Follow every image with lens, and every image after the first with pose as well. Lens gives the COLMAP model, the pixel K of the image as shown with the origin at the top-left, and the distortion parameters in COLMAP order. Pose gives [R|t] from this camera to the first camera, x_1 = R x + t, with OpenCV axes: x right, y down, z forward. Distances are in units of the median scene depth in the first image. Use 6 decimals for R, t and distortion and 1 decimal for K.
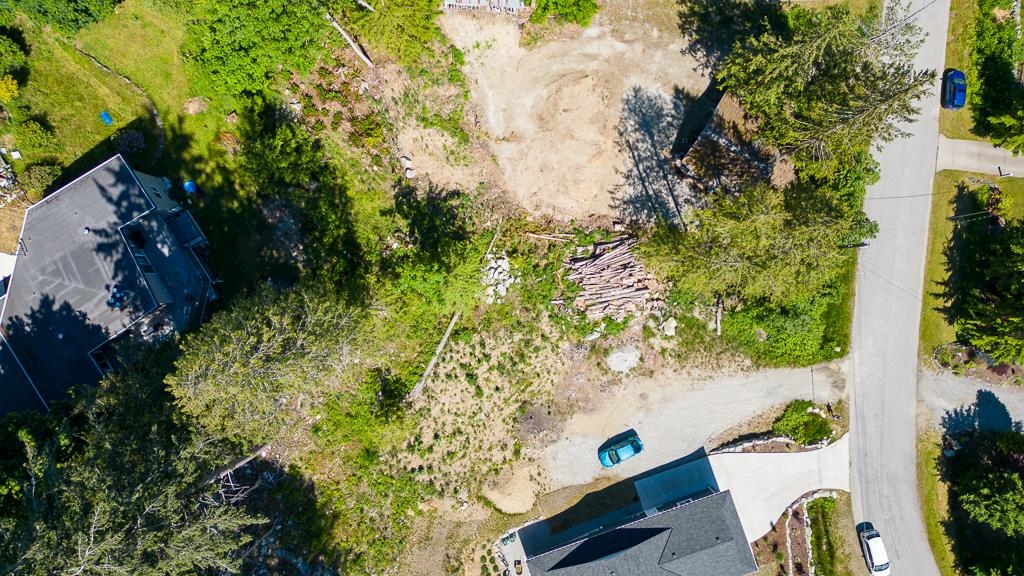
lens RADIAL K [[718.4, 0, 528.9], [0, 718.4, 293.9], [0, 0, 1]] dist [0.084943, -0.084728]
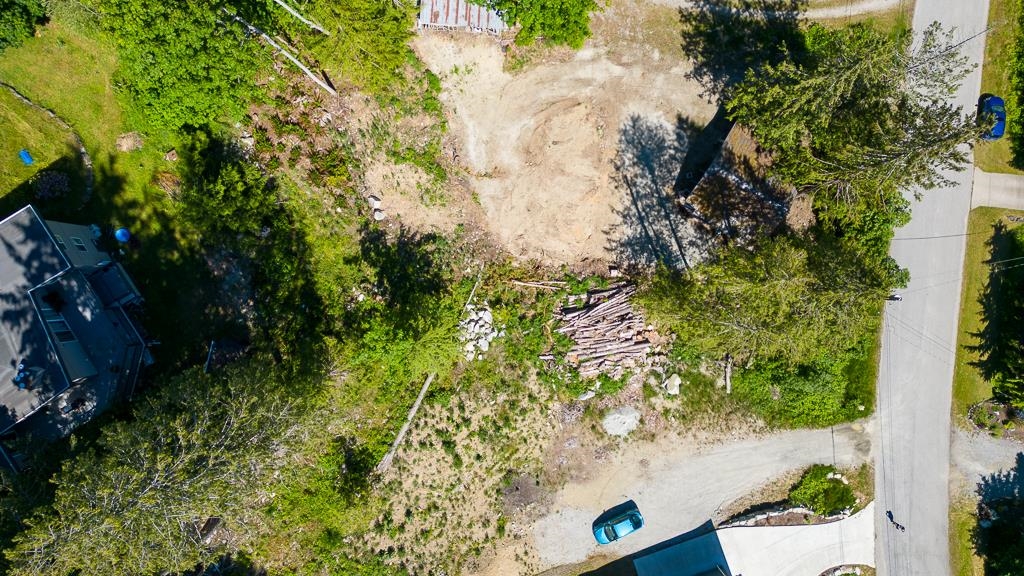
lens RADIAL K [[718.4, 0, 528.9], [0, 718.4, 293.9], [0, 0, 1]] dist [0.084943, -0.084728]
pose [[0.999999, -0.000688, -0.000992, 0.019206], [0.000688, 1.000000, 0.000483, -0.069044], [0.000992, -0.000483, 0.999999, 0.113489]]
